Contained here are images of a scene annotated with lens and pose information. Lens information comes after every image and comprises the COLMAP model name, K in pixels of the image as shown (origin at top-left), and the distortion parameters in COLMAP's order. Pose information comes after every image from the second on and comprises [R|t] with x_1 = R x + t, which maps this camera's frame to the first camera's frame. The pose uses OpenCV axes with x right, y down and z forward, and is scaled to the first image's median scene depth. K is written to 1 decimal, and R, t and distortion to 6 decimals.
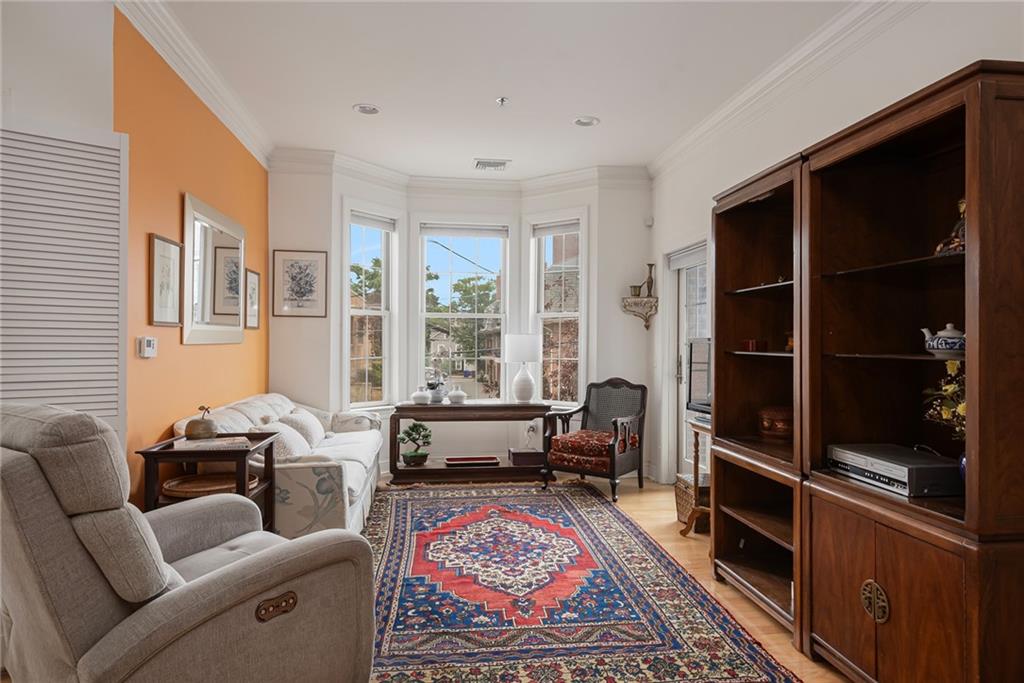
lens RADIAL K [[622.1, 0, 532.2], [0, 622.1, 345.9], [0, 0, 1]] dist [0.007666, -0.005048]
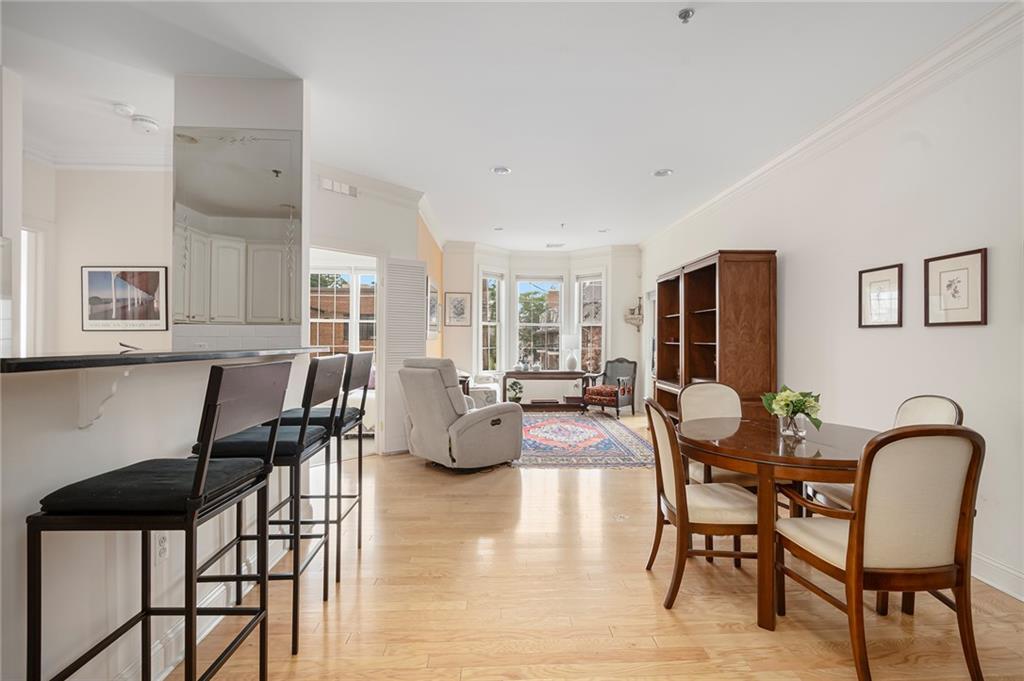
lens RADIAL K [[503.7, 0, 519.1], [0, 503.7, 339.9], [0, 0, 1]] dist [0.008276, -0.003877]
pose [[0.994098, 0.000126, -0.108486, -0.006972], [-0.000678, 0.999987, -0.005051, 0.005404], [0.108484, 0.005094, 0.994085, -0.579148]]
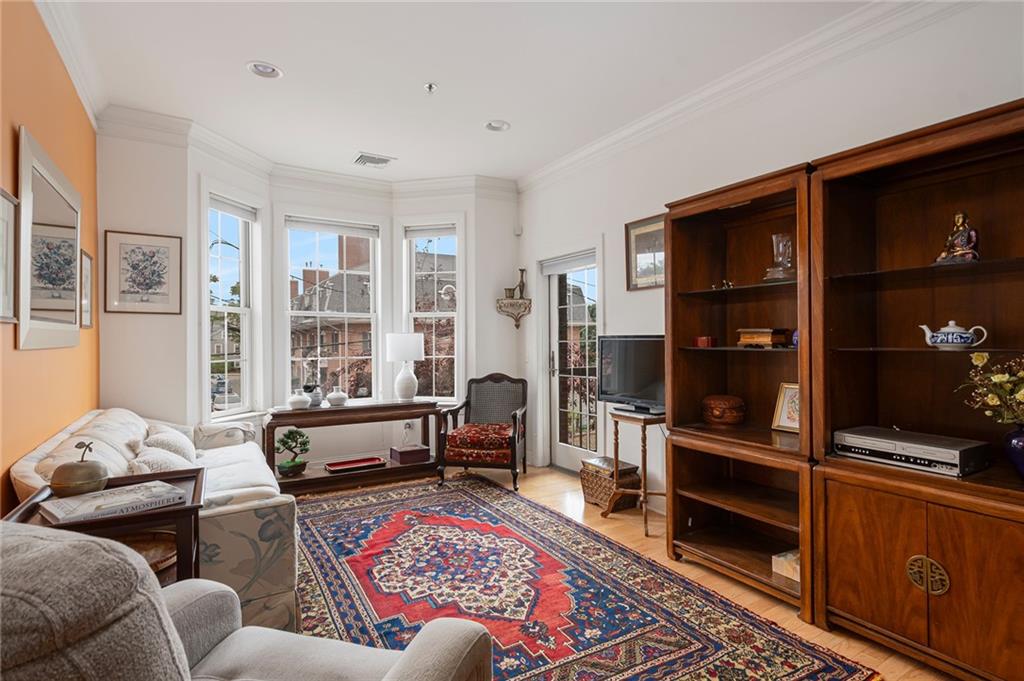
lens RADIAL K [[502.7, 0, 511.2], [0, 502.7, 342.2], [0, 0, 1]] dist [0.001347, 0.000458]
pose [[0.919887, -0.011821, 0.392006, -0.190100], [0.012471, 0.999922, 0.000887, -0.002982], [-0.391986, 0.004073, 0.919962, 0.195852]]
